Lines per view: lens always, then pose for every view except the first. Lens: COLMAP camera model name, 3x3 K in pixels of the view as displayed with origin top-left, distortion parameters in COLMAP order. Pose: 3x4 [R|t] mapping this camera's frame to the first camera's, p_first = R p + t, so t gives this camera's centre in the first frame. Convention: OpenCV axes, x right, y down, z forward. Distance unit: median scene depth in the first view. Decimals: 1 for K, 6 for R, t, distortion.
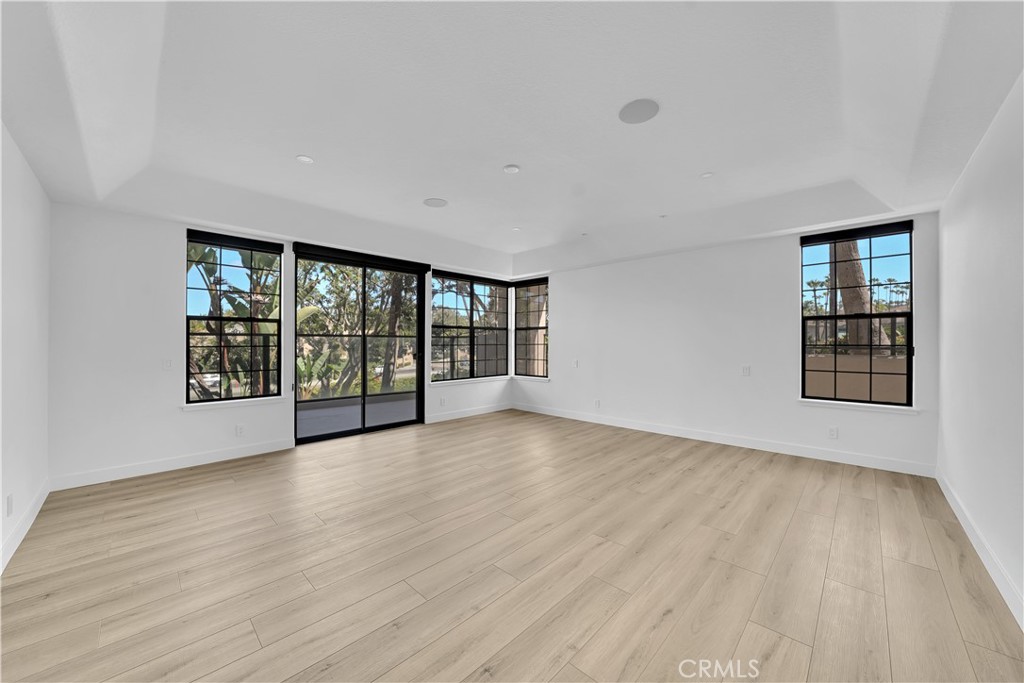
lens RADIAL K [[362.7, 0, 517.5], [0, 362.7, 342.3], [0, 0, 1]] dist [-0.014013, 0.000110]
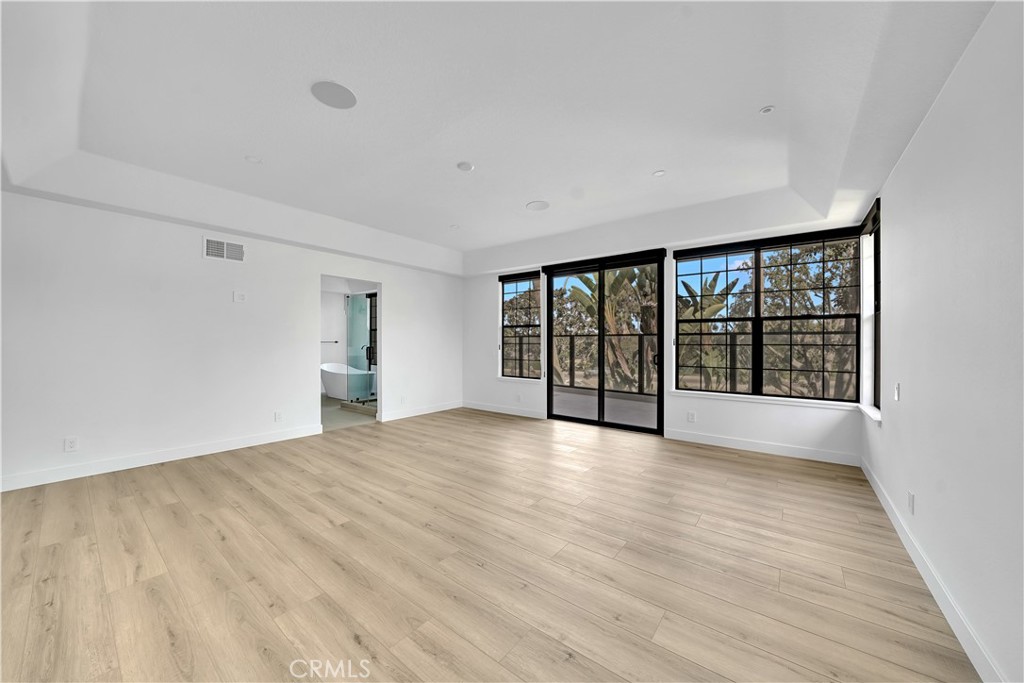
lens RADIAL K [[362.7, 0, 516.4], [0, 362.7, 341.7], [0, 0, 1]] dist [-0.014013, 0.000110]
pose [[0.111696, -0.000197, -0.993742, 1.005915], [0.001165, 0.999999, -0.000068, 0.002299], [0.993742, -0.001150, 0.111696, 1.038603]]
